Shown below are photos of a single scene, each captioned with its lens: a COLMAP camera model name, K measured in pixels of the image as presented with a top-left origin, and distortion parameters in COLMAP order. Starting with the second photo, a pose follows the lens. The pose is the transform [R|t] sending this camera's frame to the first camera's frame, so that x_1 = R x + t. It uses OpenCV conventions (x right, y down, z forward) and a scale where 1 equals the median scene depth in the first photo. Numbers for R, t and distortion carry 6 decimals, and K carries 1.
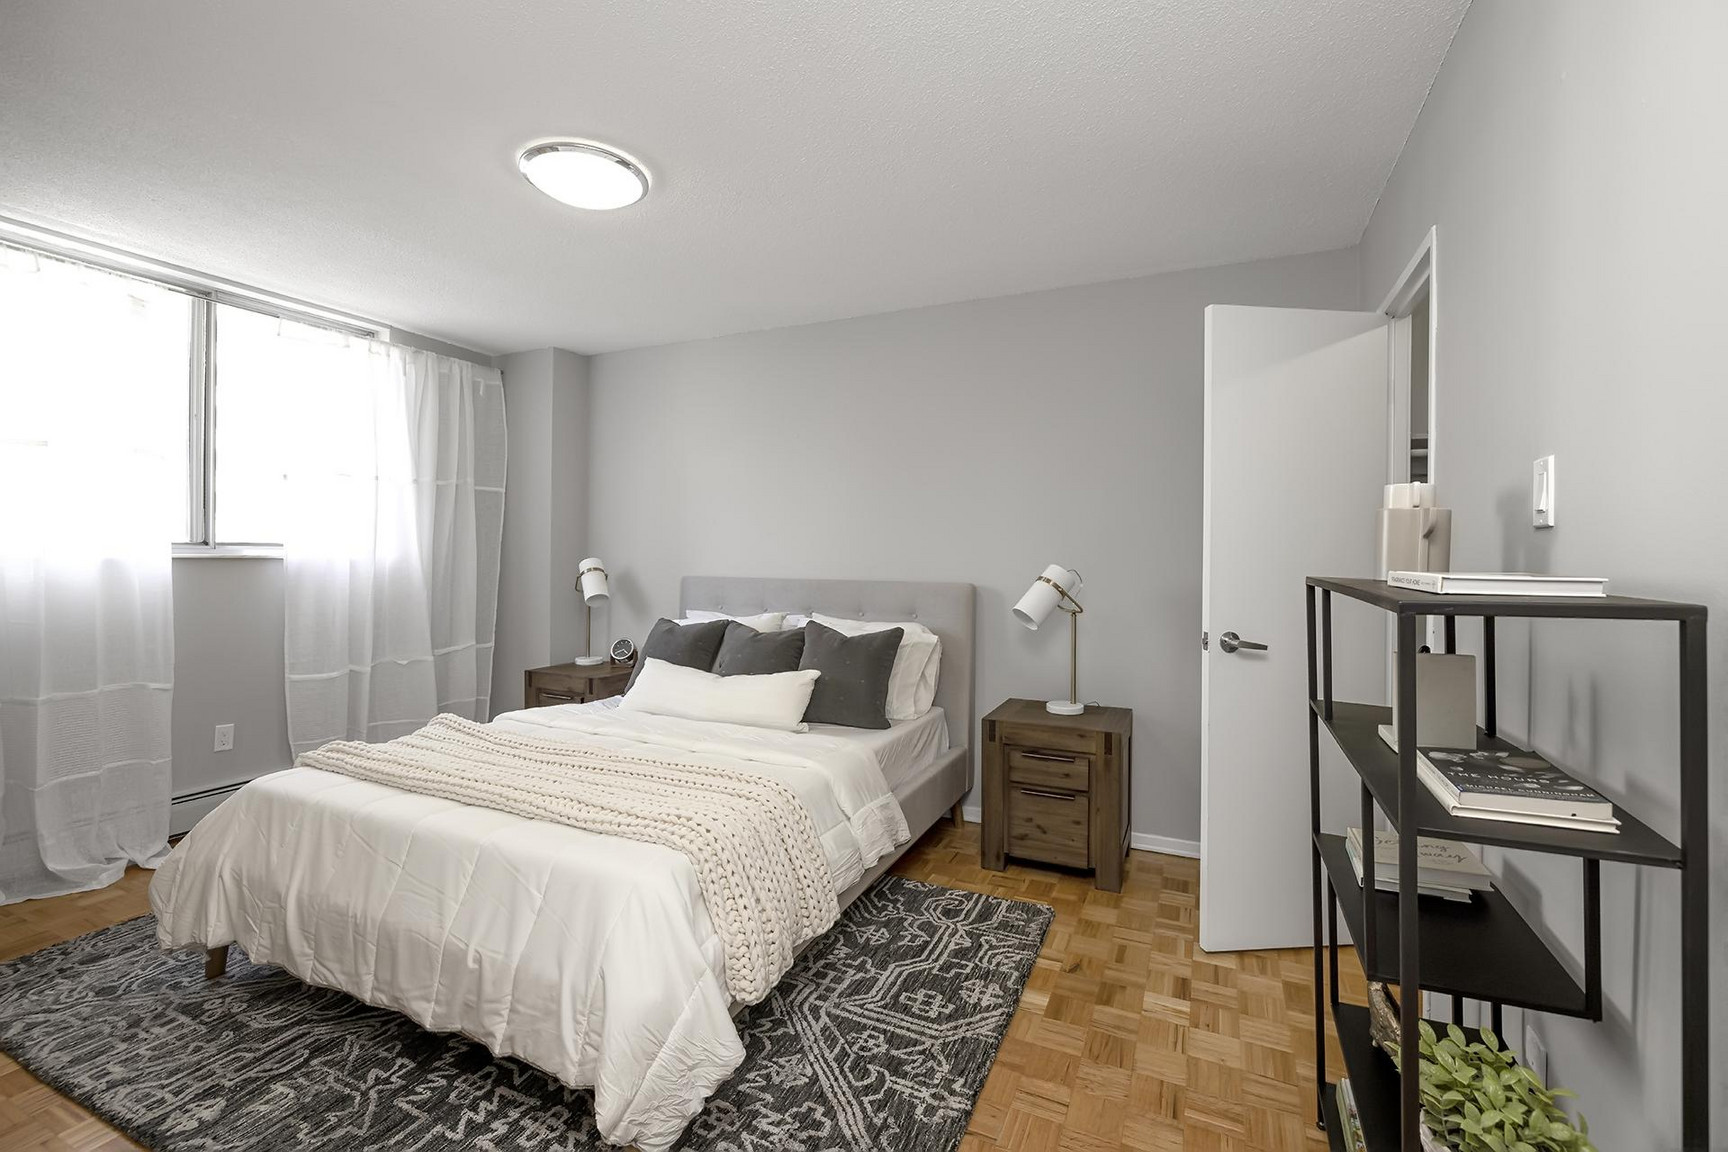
lens RADIAL K [[744.3, 0, 867.9], [0, 744.3, 556.2], [0, 0, 1]] dist [-0.001329, -0.000182]
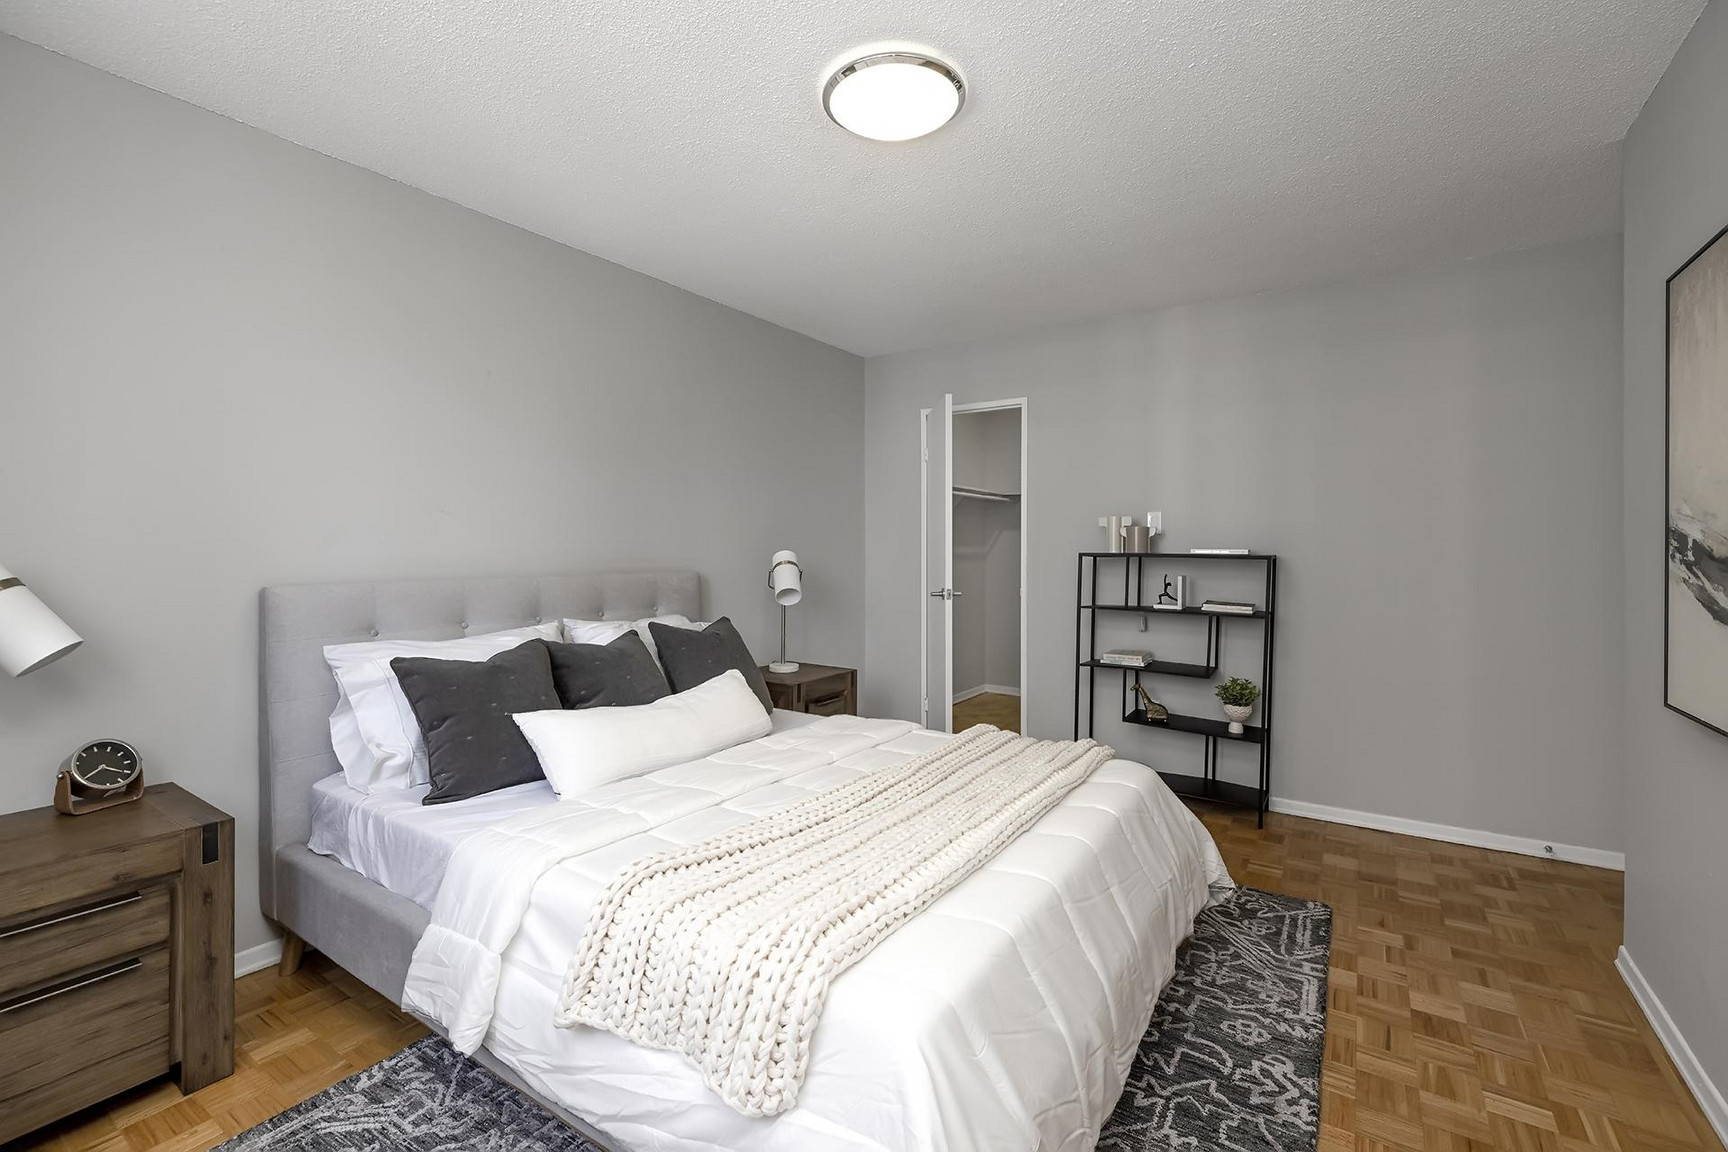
lens RADIAL K [[744.3, 0, 867.9], [0, 744.3, 556.2], [0, 0, 1]] dist [-0.001329, -0.000182]
pose [[0.160047, -0.012878, 0.987025, -1.754012], [0.003325, 0.999916, 0.012507, 0.005160], [-0.987104, 0.001280, 0.160076, 1.280268]]
